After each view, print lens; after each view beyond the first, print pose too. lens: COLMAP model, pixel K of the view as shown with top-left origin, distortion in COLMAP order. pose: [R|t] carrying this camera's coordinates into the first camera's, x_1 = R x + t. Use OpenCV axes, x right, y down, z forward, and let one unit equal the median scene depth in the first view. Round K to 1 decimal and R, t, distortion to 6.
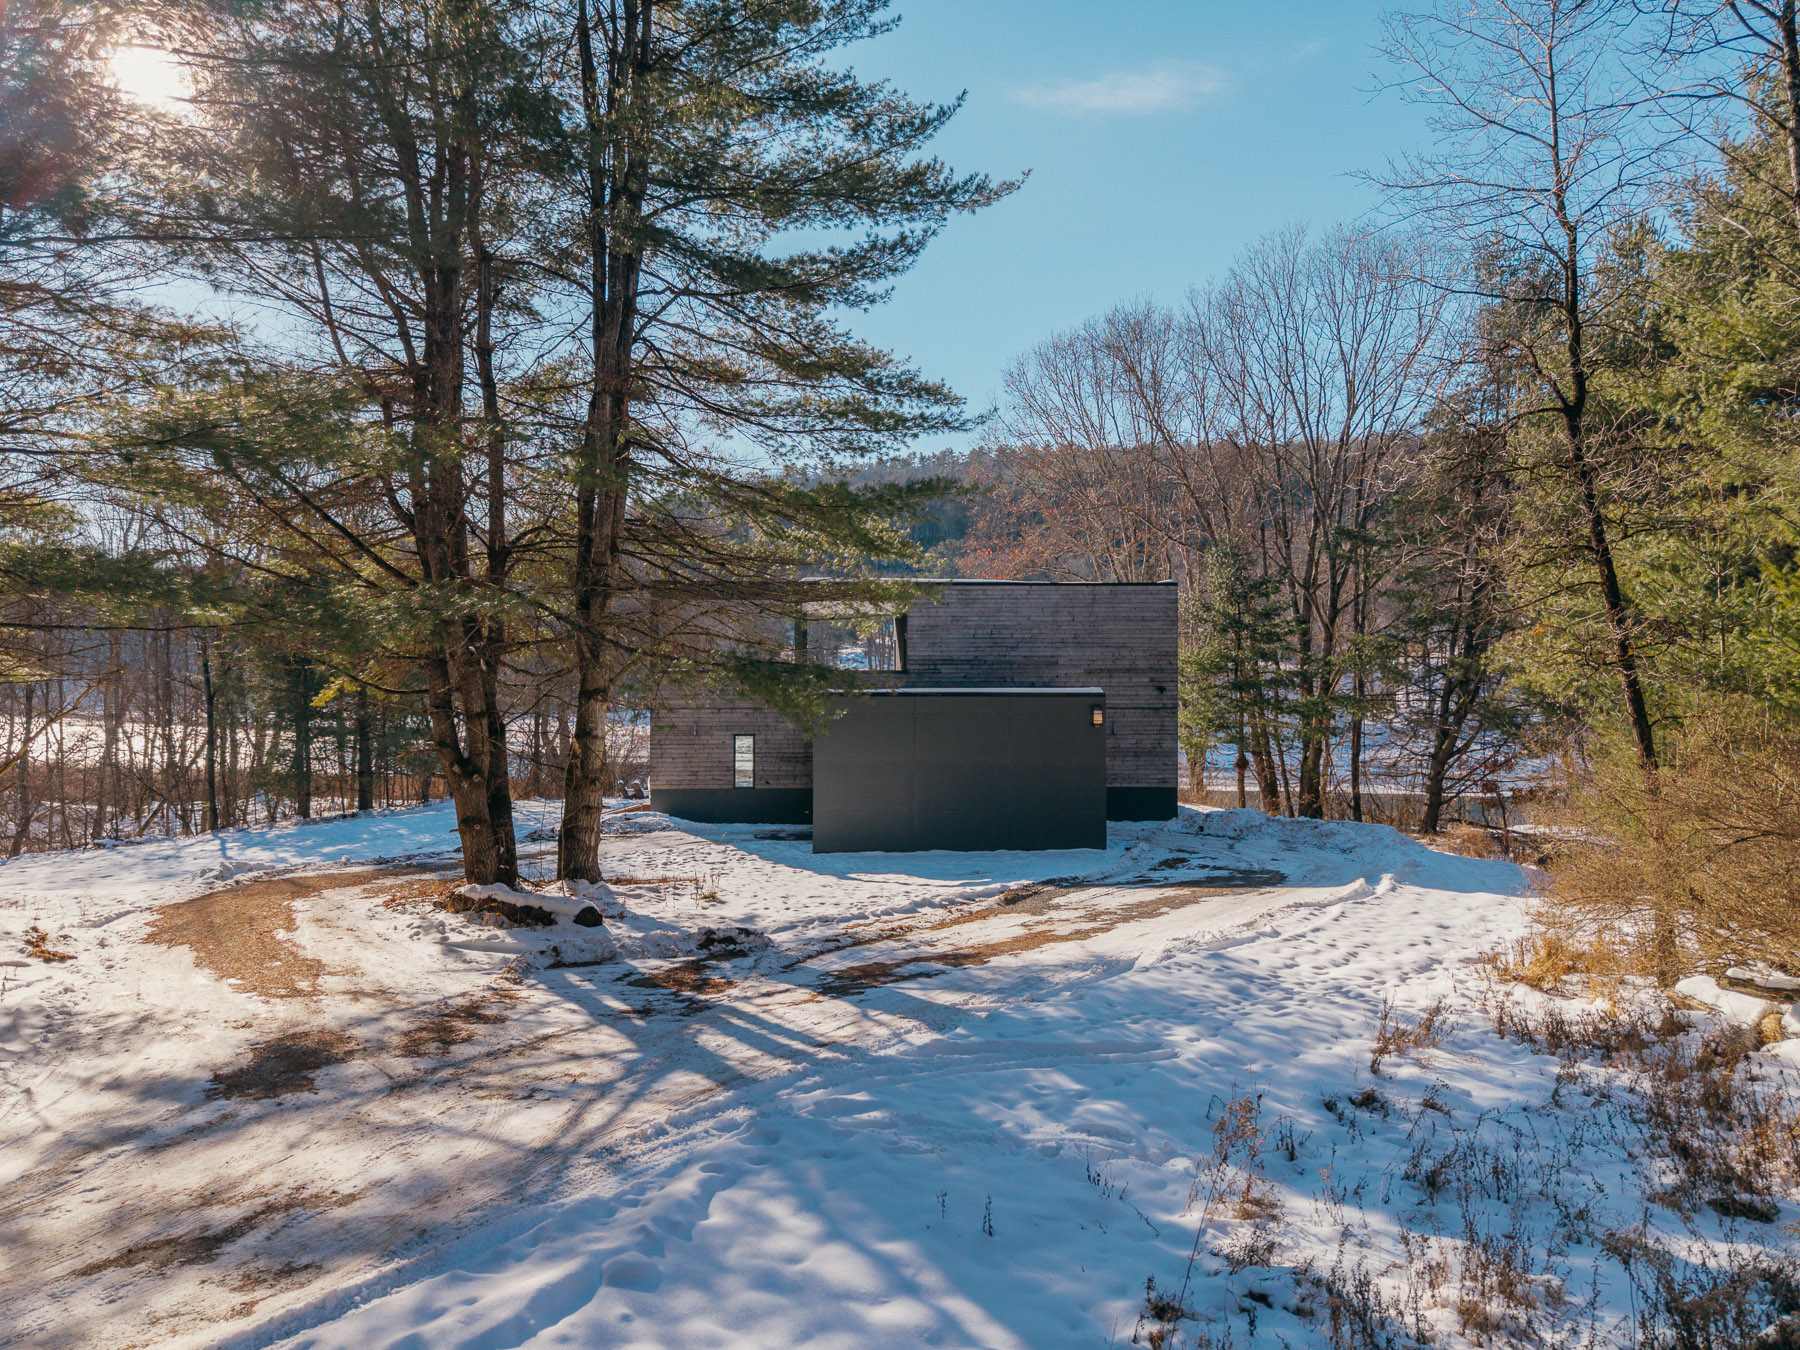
lens RADIAL K [[1223.6, 0, 900.0], [0, 1223.6, 675.0], [0, 0, 1]] dist [0.002407, -0.003078]
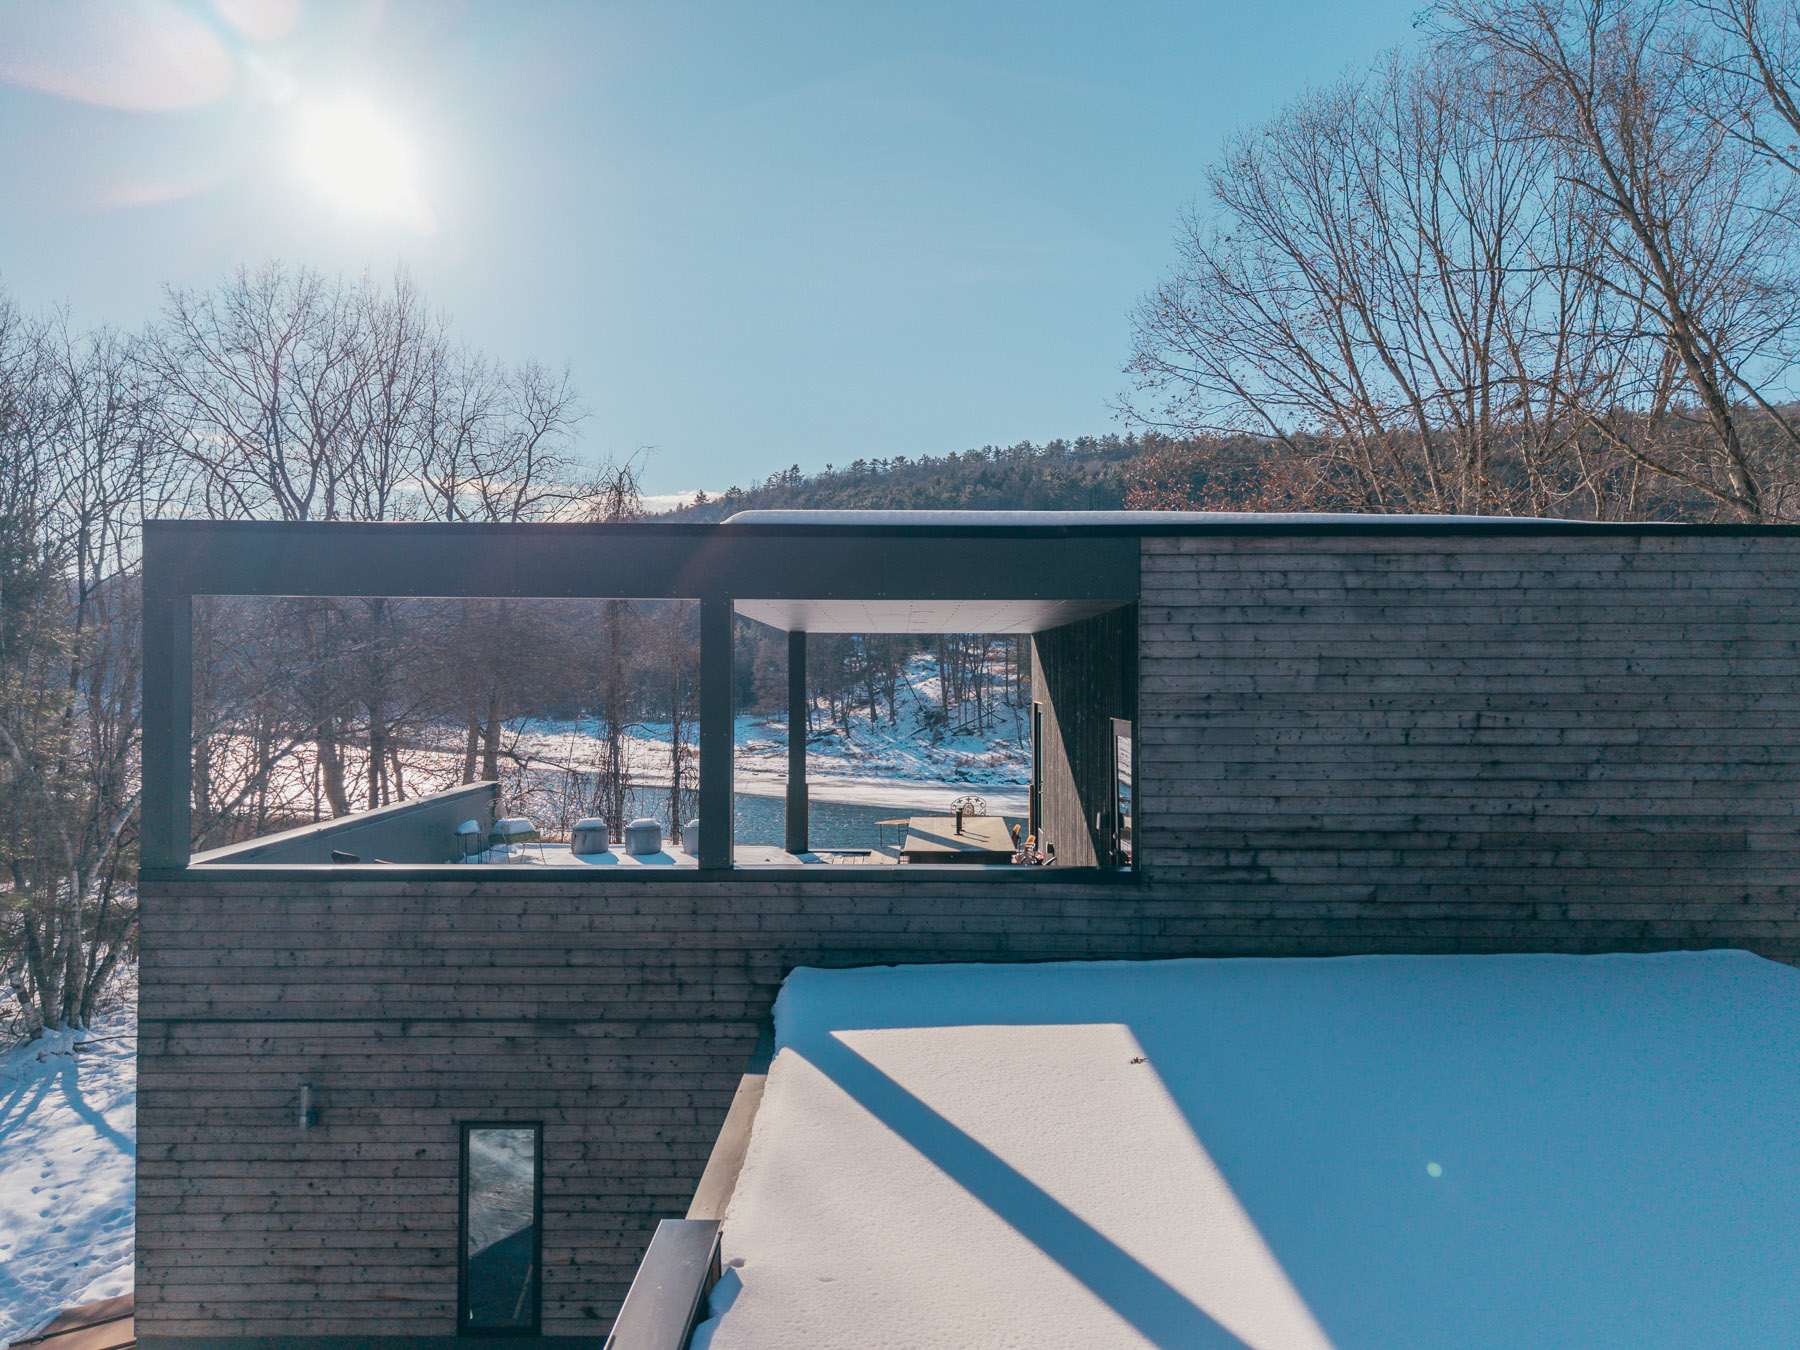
lens RADIAL K [[1223.6, 0, 900.0], [0, 1223.6, 675.0], [0, 0, 1]] dist [0.002407, -0.003078]
pose [[0.998266, 0.004011, -0.058729, -0.028854], [-0.003991, 0.999992, 0.000464, -0.044232], [0.058731, -0.000229, 0.998274, 0.742278]]
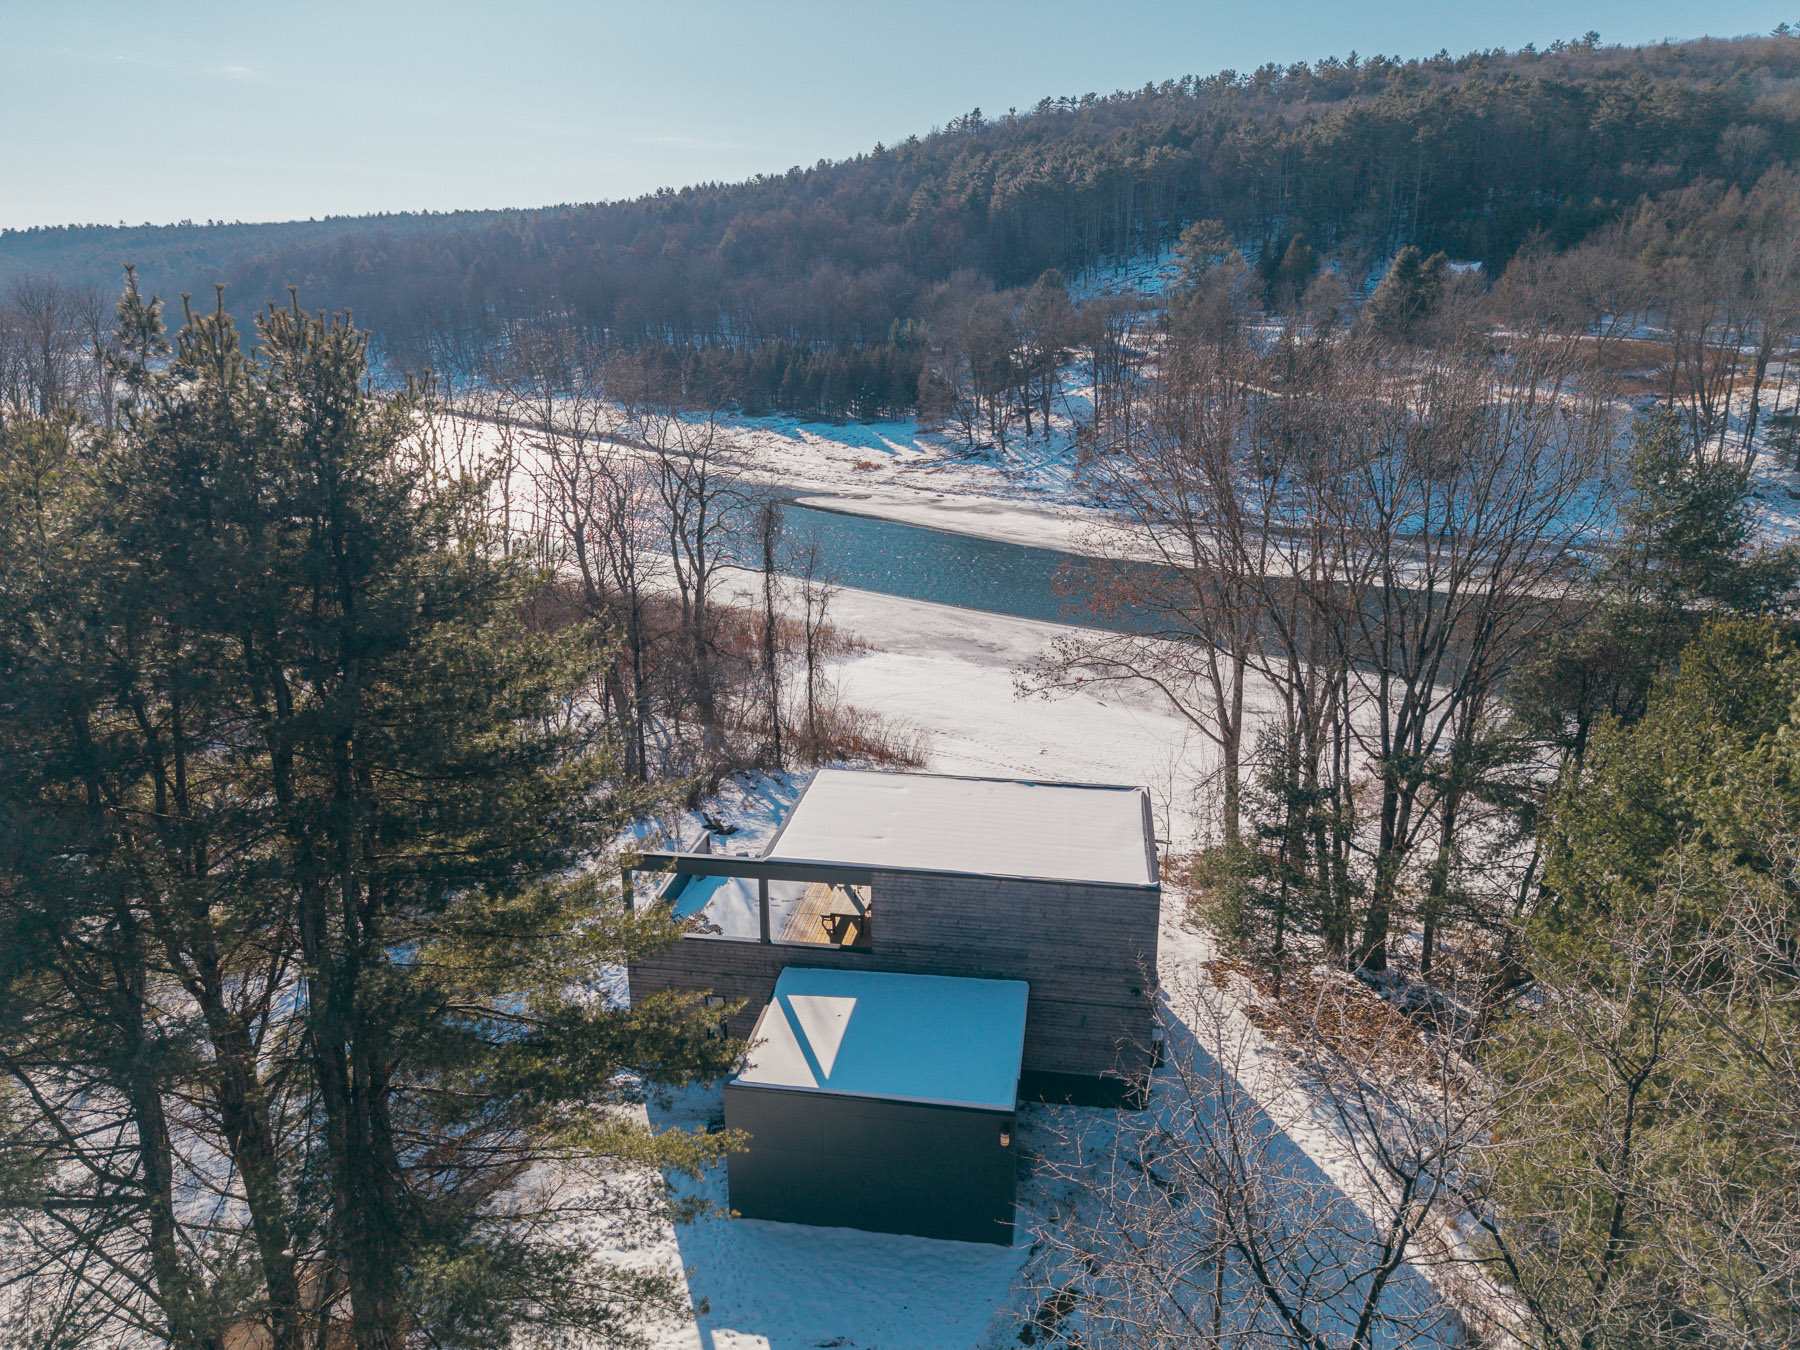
lens RADIAL K [[1223.6, 0, 900.0], [0, 1223.6, 675.0], [0, 0, 1]] dist [0.002407, -0.003078]
pose [[0.977945, 0.058013, -0.200646, 0.210561], [0.002292, 0.957614, 0.288047, -0.494280], [0.208852, -0.282154, 0.936360, 0.151278]]
